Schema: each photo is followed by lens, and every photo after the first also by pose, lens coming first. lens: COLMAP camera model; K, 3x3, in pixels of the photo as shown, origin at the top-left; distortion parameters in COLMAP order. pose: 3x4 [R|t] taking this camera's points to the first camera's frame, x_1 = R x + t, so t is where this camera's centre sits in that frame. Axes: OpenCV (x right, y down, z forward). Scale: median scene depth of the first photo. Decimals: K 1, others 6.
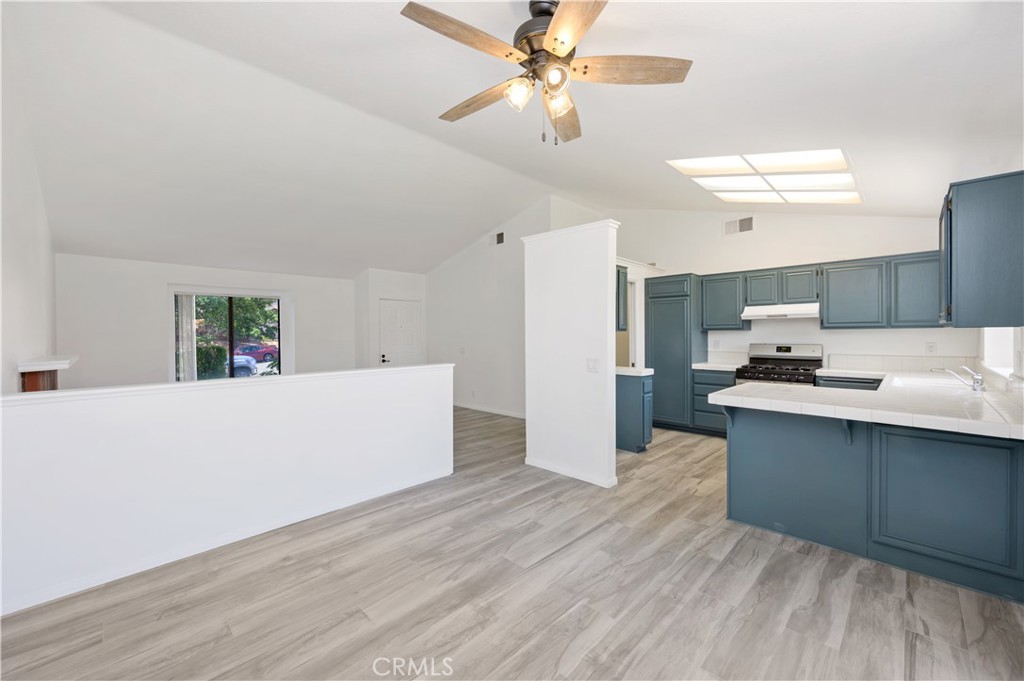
lens RADIAL K [[406.6, 0, 509.3], [0, 406.6, 337.6], [0, 0, 1]] dist [-0.000807, 0.000812]
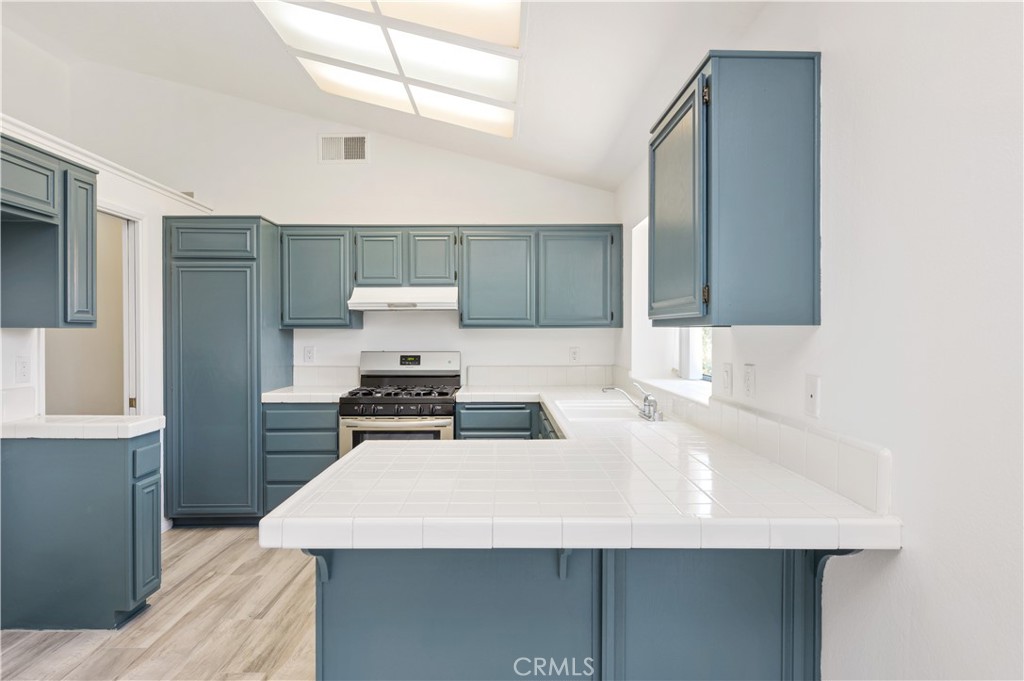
lens RADIAL K [[575.0, 0, 510.1], [0, 575.0, 336.2], [0, 0, 1]] dist [-0.002254, -0.000396]
pose [[0.699998, 0.001400, 0.714143, 0.165504], [0.001699, 0.999992, -0.003625, -0.004102], [-0.714143, 0.003750, 0.699990, 0.293682]]
